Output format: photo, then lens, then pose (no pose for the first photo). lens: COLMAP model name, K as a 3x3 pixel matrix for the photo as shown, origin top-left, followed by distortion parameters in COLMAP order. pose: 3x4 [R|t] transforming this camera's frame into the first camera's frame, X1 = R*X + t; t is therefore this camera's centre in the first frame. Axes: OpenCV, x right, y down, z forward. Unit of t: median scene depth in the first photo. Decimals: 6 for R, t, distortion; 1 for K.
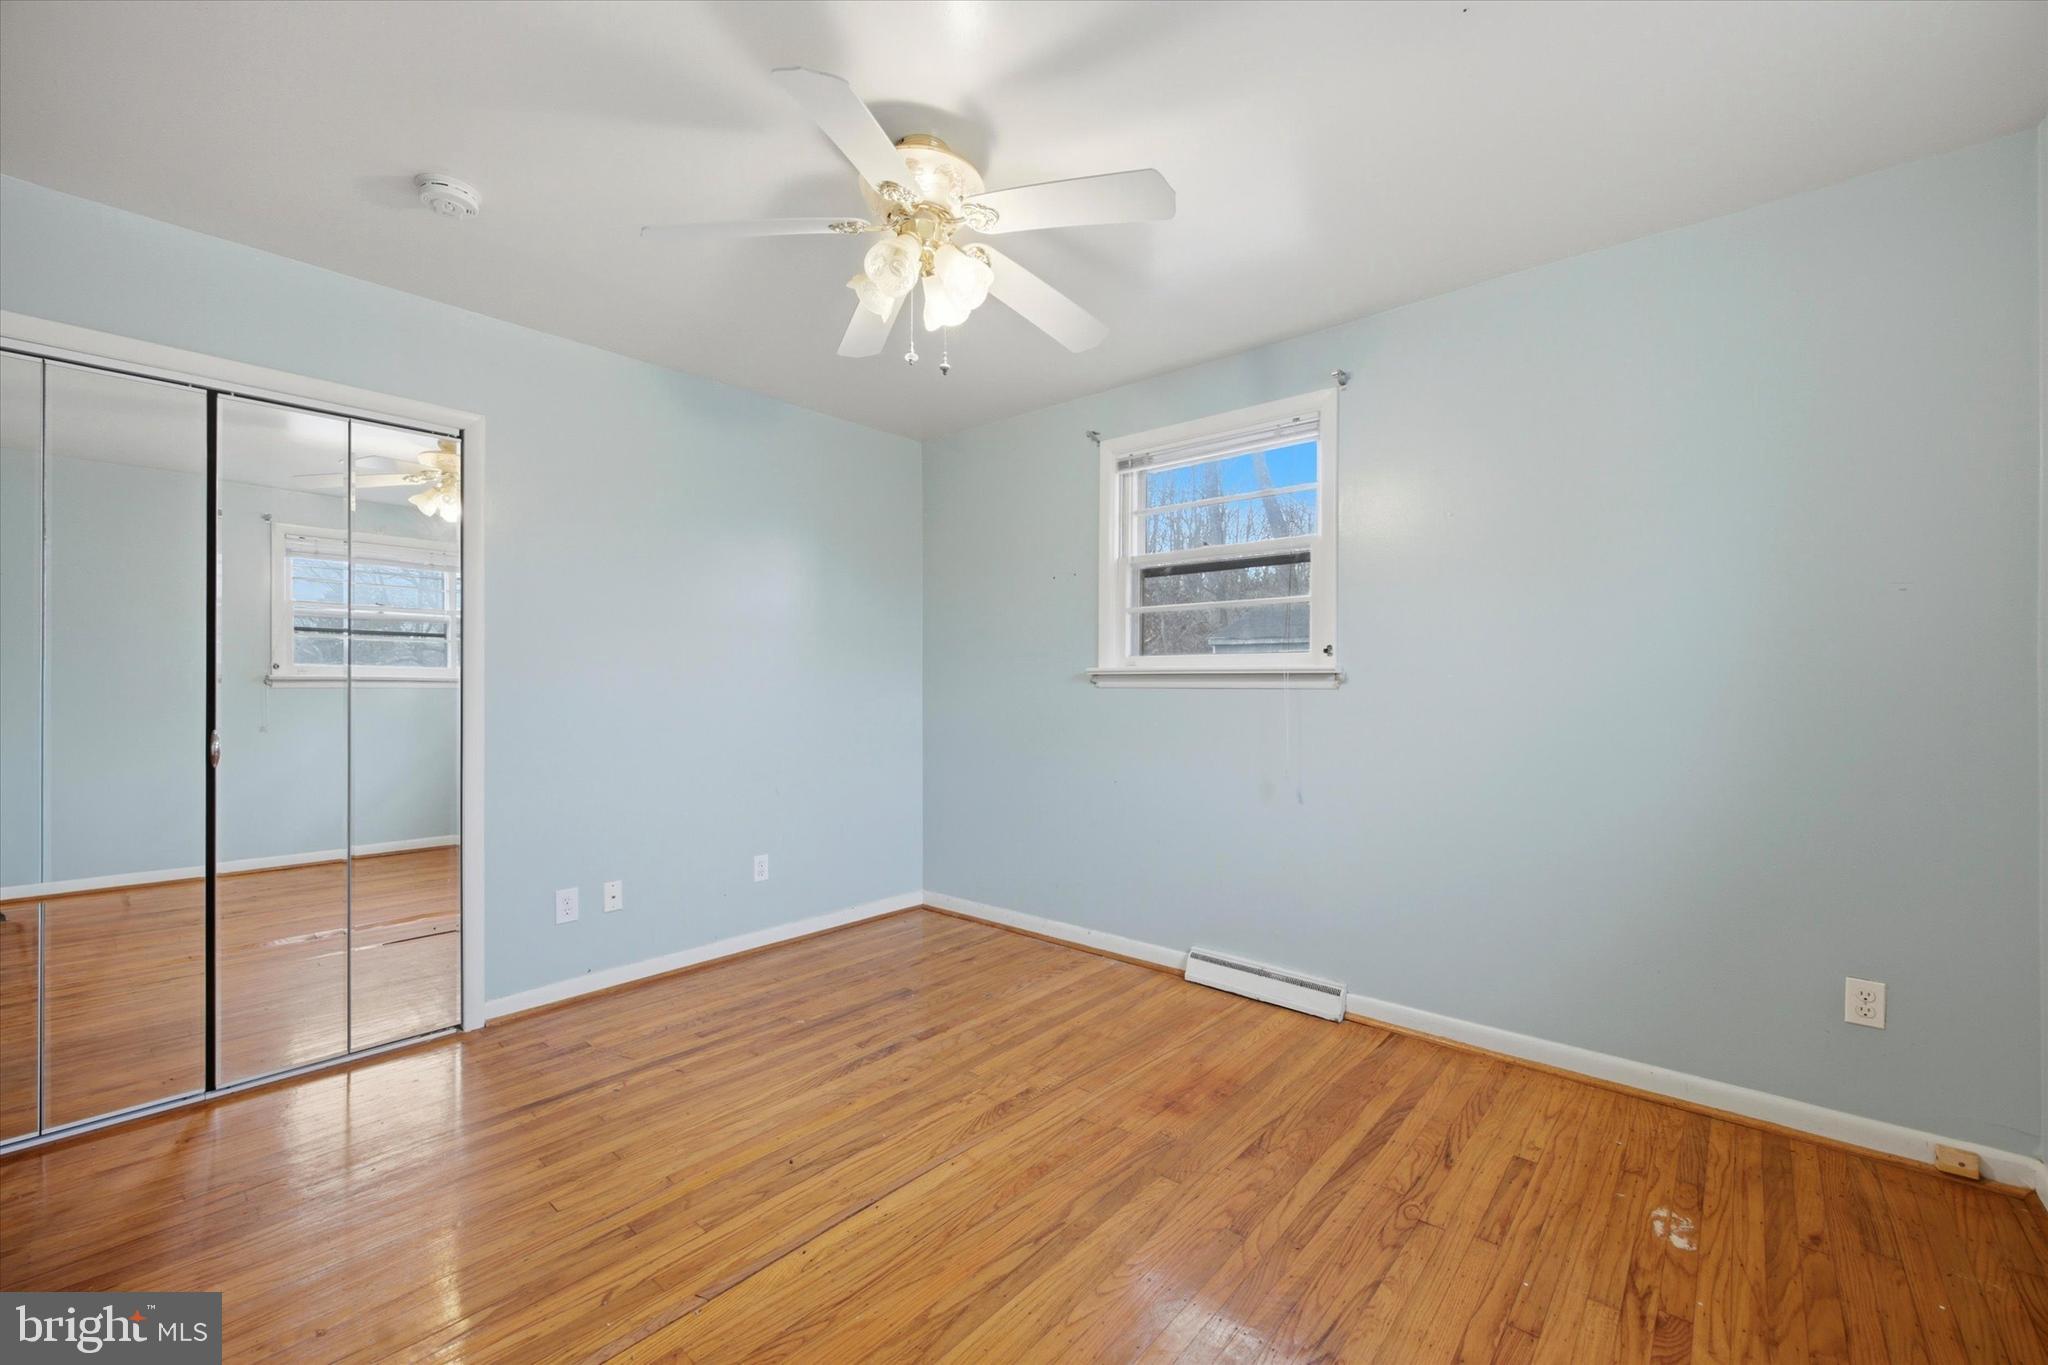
lens RADIAL K [[825.3, 0, 1009.3], [0, 825.3, 677.5], [0, 0, 1]] dist [-0.000058, 0.000562]
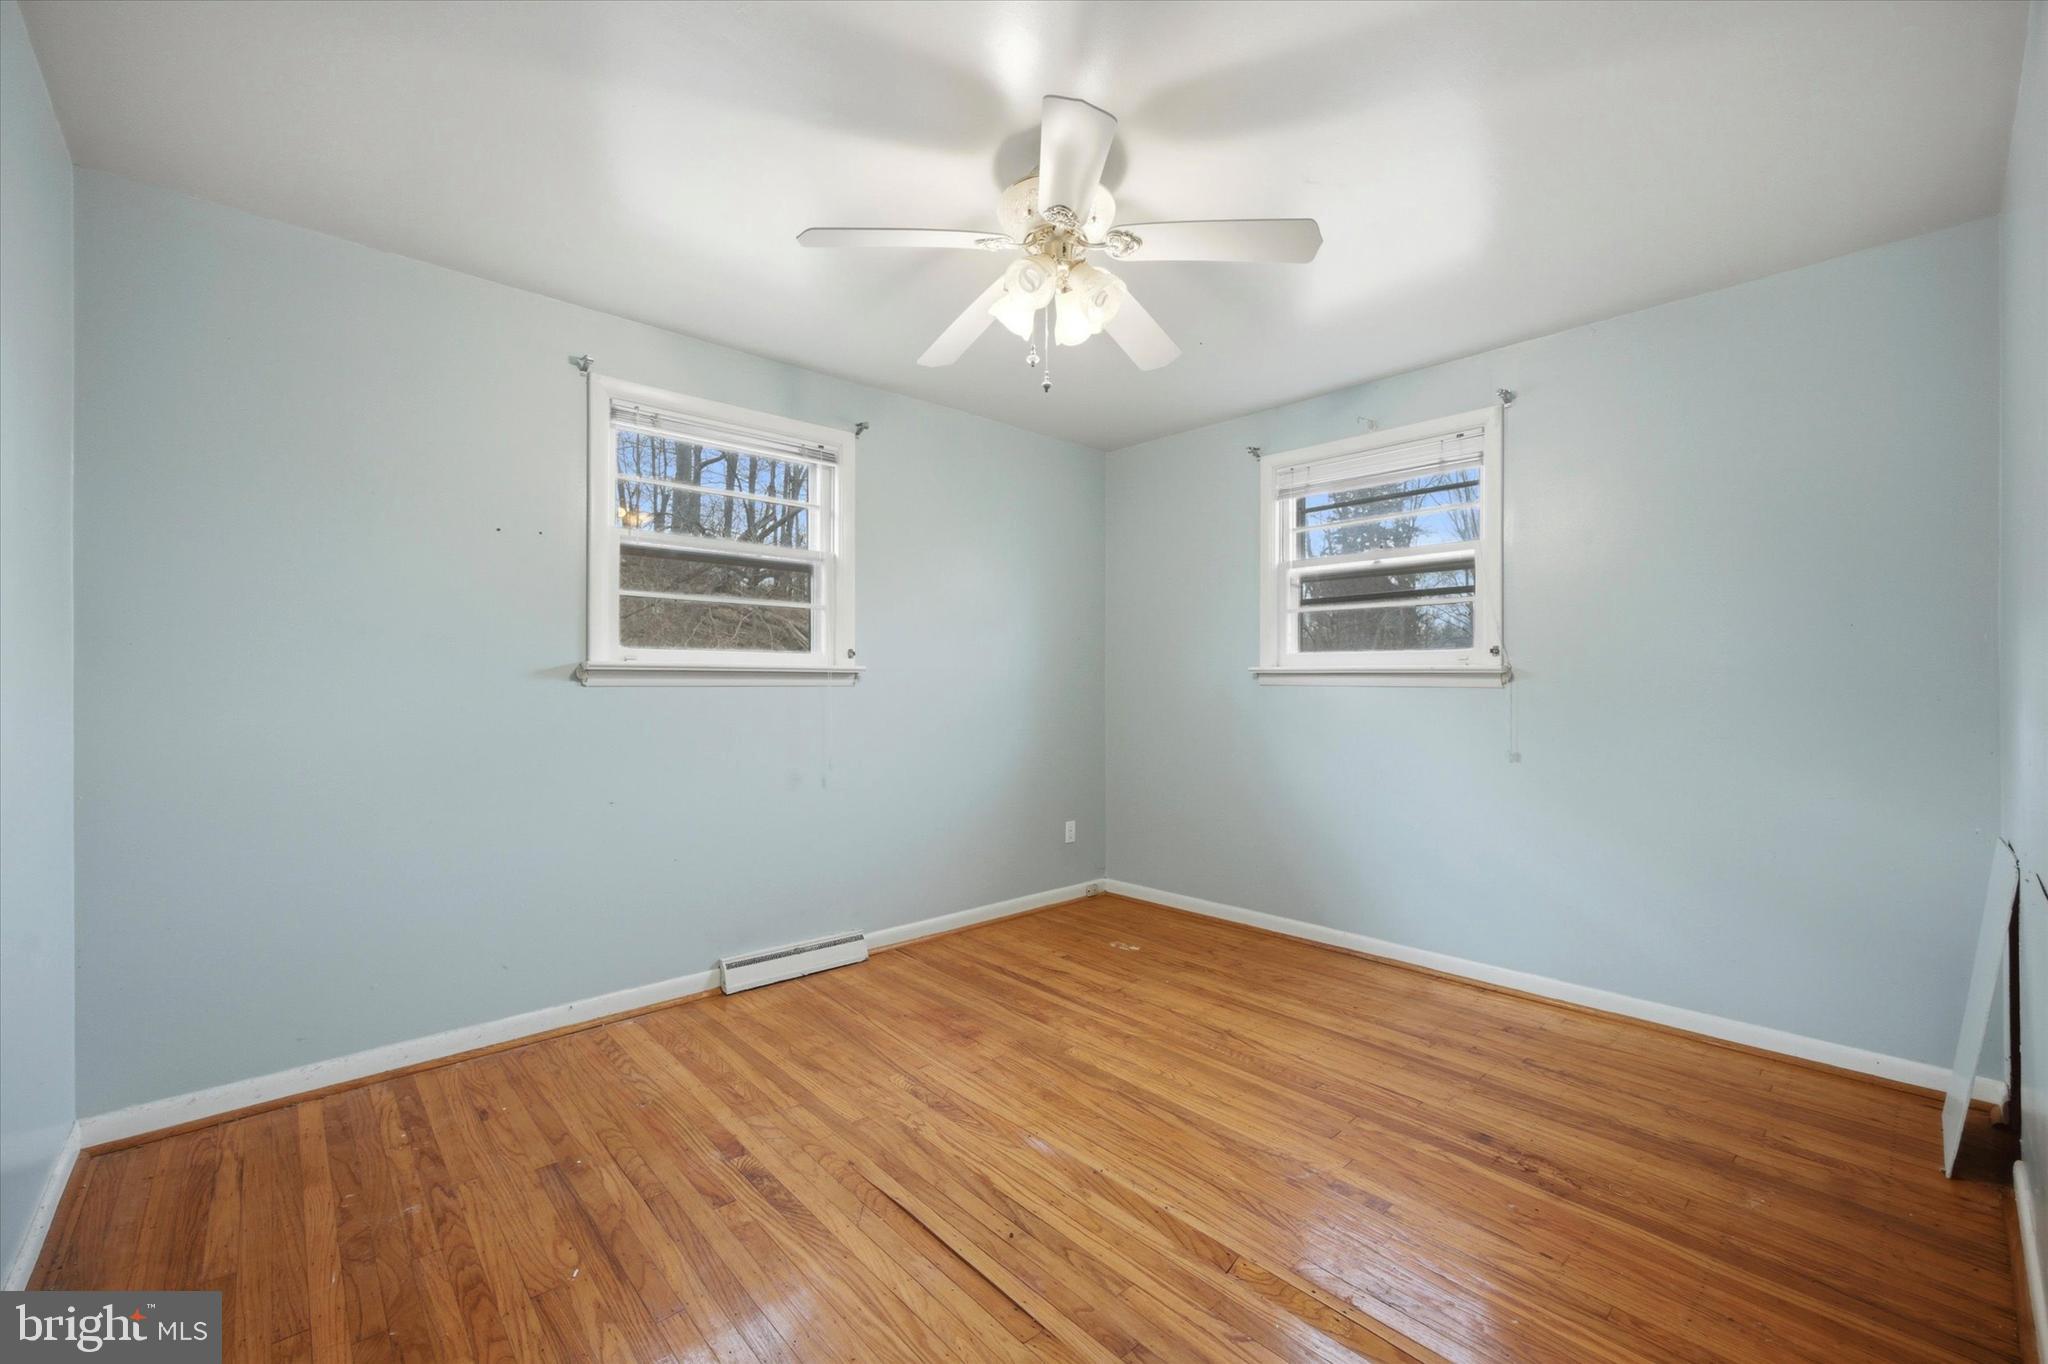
lens RADIAL K [[825.3, 0, 1046.2], [0, 825.3, 680.7], [0, 0, 1]] dist [-0.000058, 0.000562]
pose [[0.096493, 0.003627, 0.995327, -0.832791], [-0.006790, 0.999972, -0.002985, 0.008785], [-0.995310, -0.006470, 0.096515, 0.659118]]
